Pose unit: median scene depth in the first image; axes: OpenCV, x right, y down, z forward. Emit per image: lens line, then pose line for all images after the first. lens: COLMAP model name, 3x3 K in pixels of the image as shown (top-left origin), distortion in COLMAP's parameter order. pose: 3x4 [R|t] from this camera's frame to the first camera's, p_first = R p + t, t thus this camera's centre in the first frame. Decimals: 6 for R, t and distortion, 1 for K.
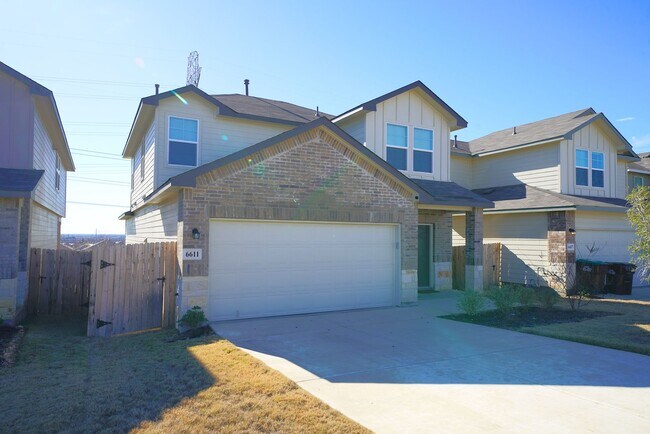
lens RADIAL K [[413.0, 0, 327.1], [0, 413.0, 229.5], [0, 0, 1]] dist [0.033295, -0.002223]
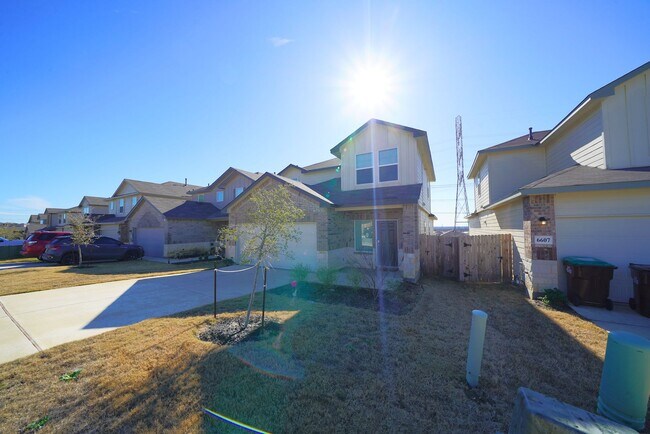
lens RADIAL K [[236.4, 0, 325.2], [0, 236.4, 219.3], [0, 0, 1]] dist [-0.018229, 0.001581]
pose [[0.534983, -0.043651, -0.843734, 0.994420], [0.025284, 0.999044, -0.035654, 0.009828], [0.844484, -0.002259, 0.535576, 0.537245]]
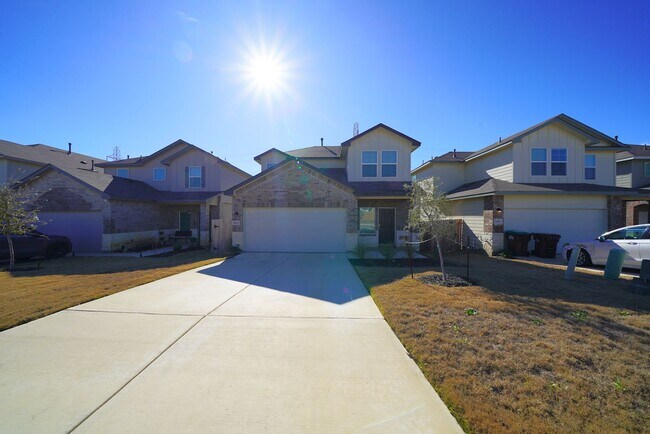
lens RADIAL K [[229.7, 0, 331.4], [0, 229.7, 222.4], [0, 0, 1]] dist [-0.019248, -0.000309]
pose [[0.871564, 0.002975, -0.490272, 0.630564], [0.014063, 0.999418, 0.031065, 0.018734], [0.490079, -0.033970, 0.871016, 0.082024]]
